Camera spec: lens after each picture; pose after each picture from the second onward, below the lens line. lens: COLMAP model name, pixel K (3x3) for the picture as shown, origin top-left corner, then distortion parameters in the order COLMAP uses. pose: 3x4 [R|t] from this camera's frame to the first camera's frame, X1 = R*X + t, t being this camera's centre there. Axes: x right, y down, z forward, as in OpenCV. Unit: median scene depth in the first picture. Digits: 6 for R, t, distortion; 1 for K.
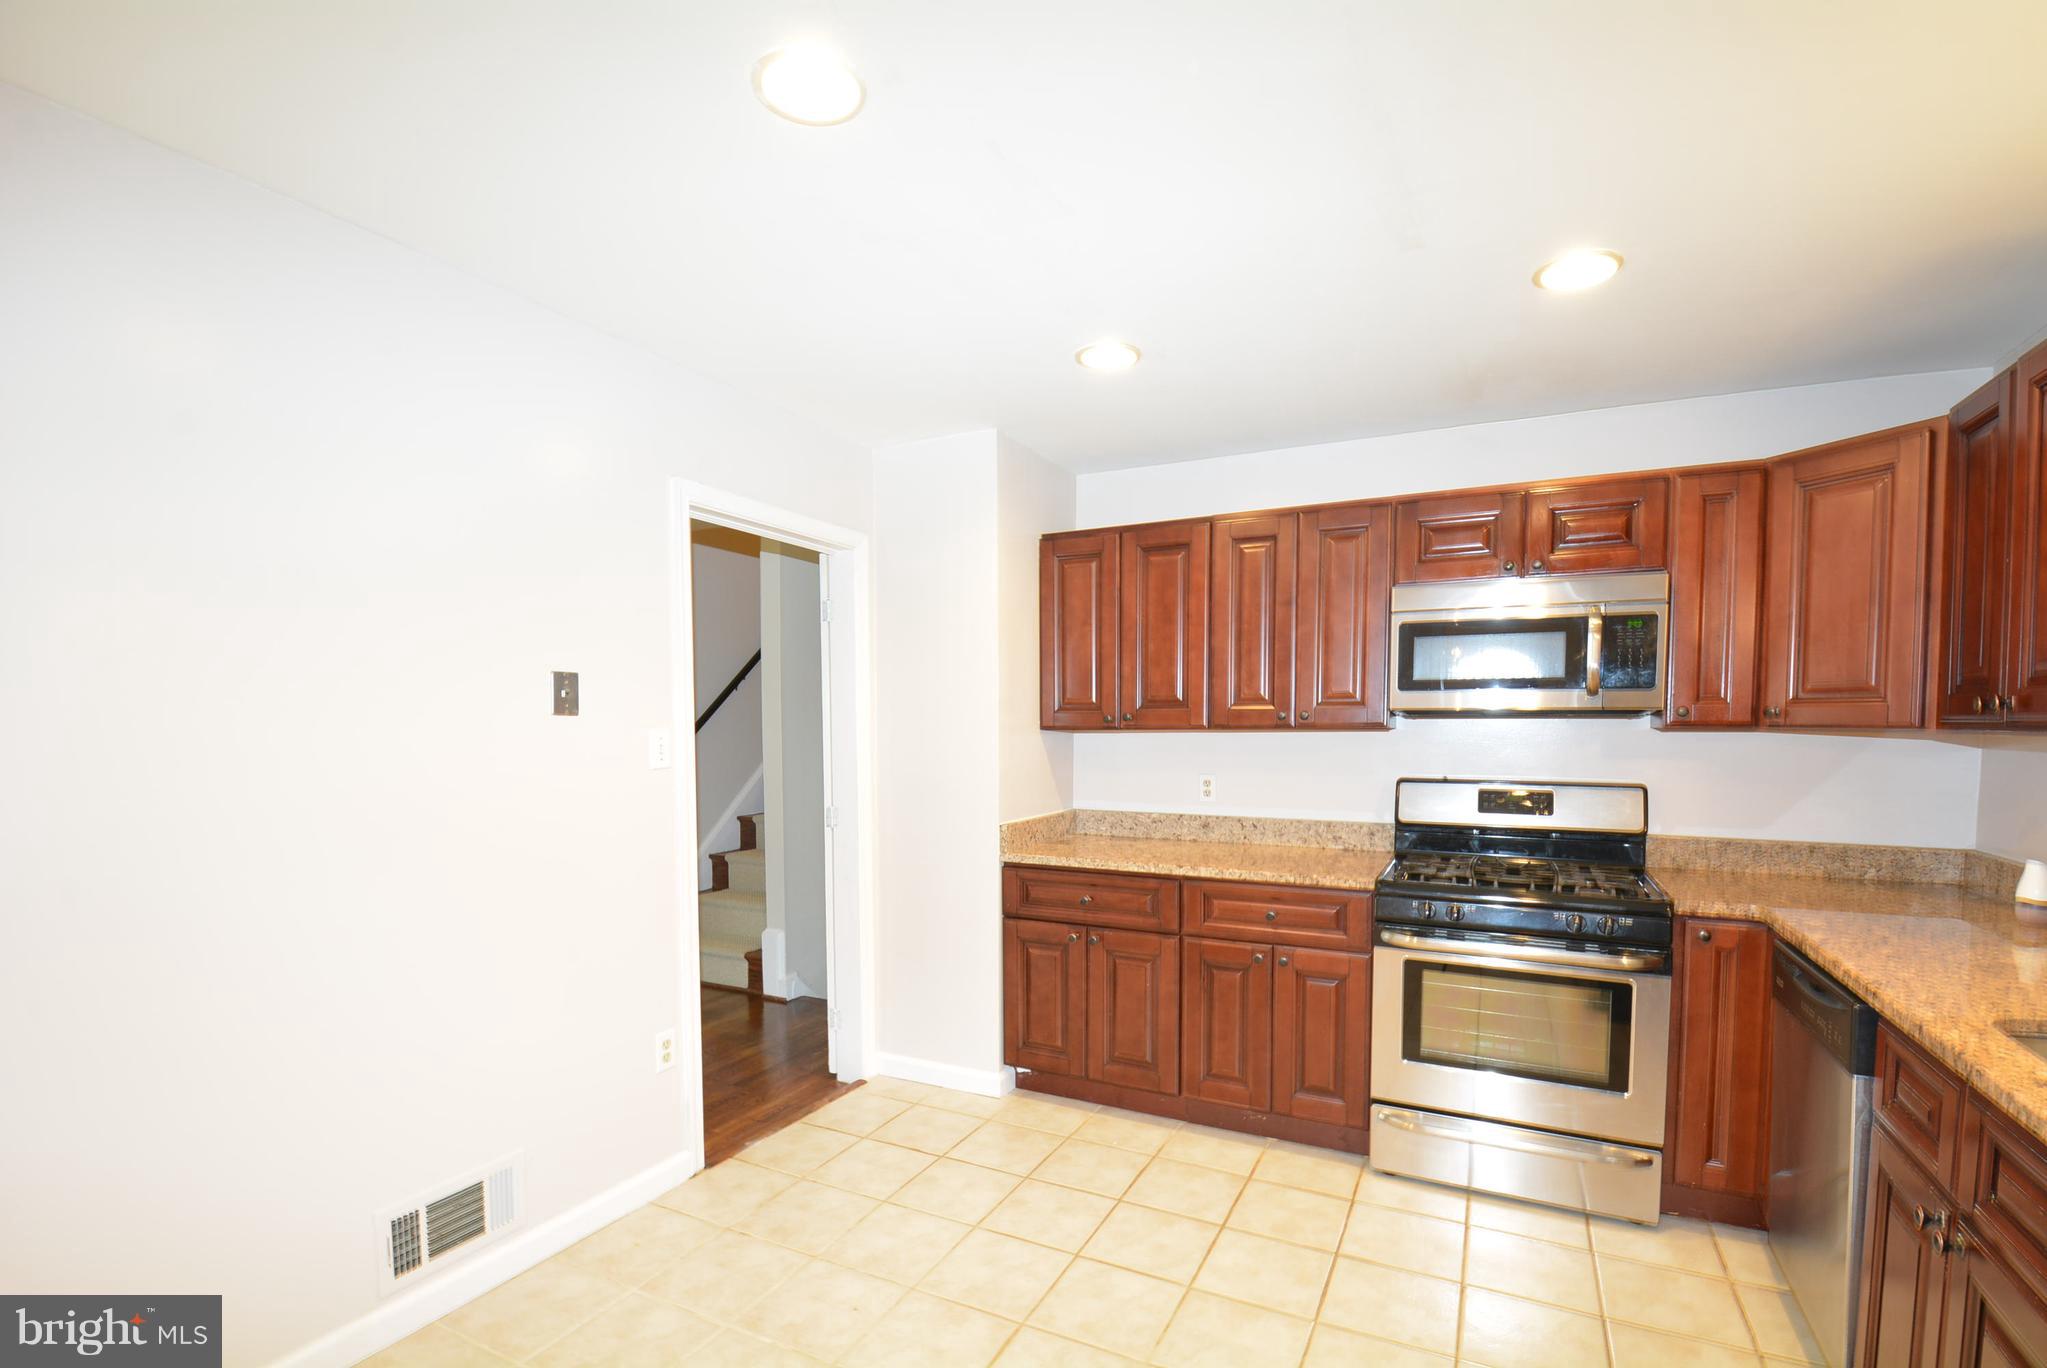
lens RADIAL K [[928.2, 0, 1051.5], [0, 928.2, 771.1], [0, 0, 1]] dist [0.020504, -0.025816]
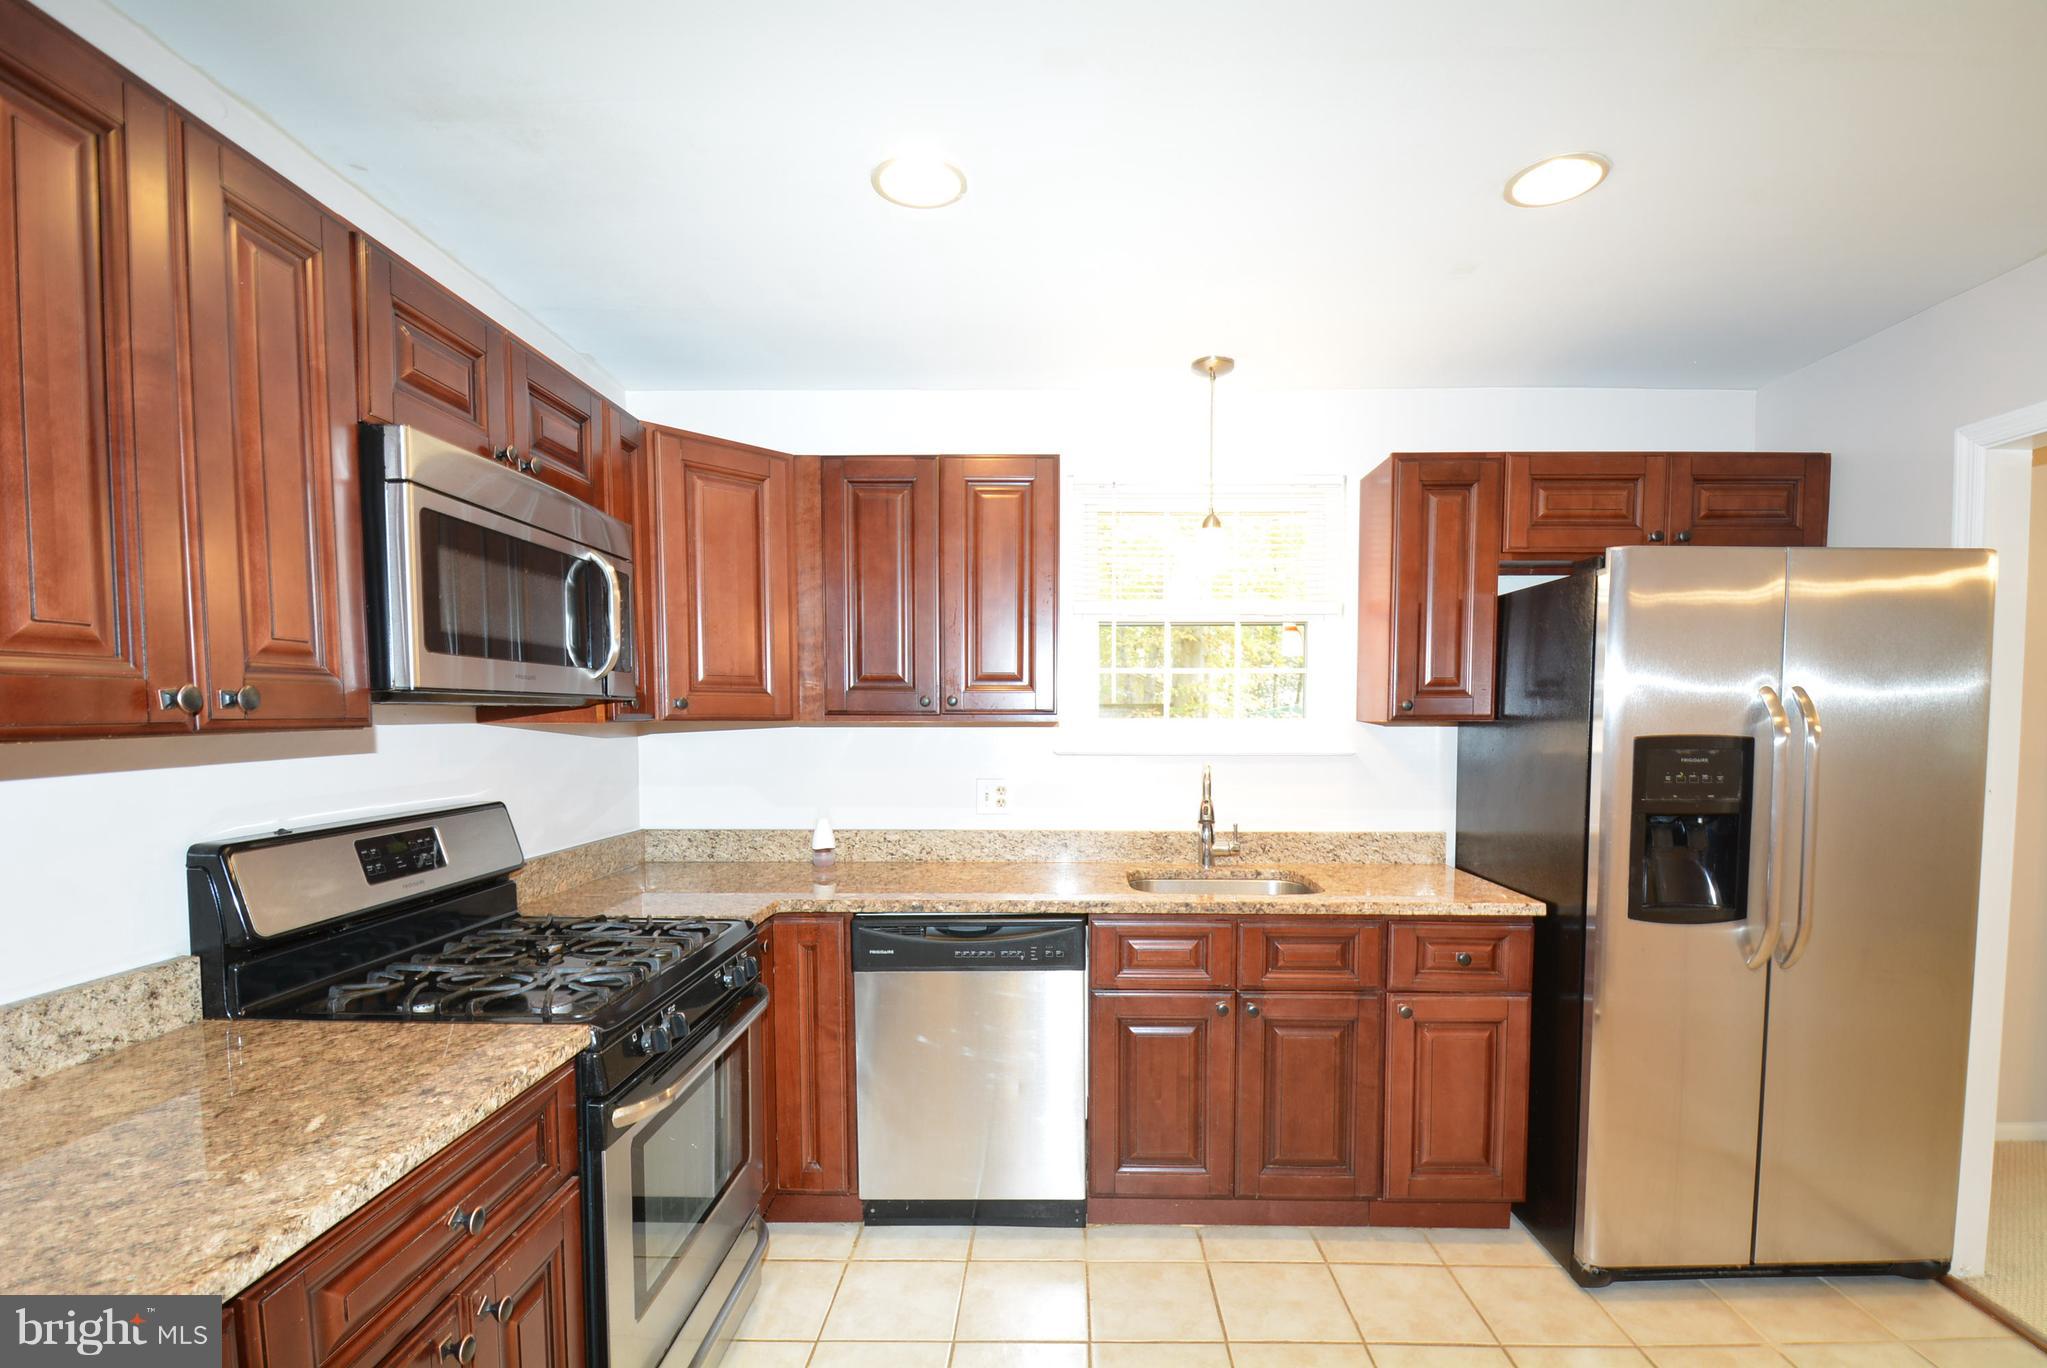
lens RADIAL K [[928.2, 0, 1051.5], [0, 928.2, 771.1], [0, 0, 1]] dist [0.020504, -0.025816]
pose [[-0.425001, -0.057145, 0.903387, -0.198228], [0.049039, 0.995086, 0.086016, -0.048915], [-0.903864, 0.080858, -0.420110, 0.908144]]
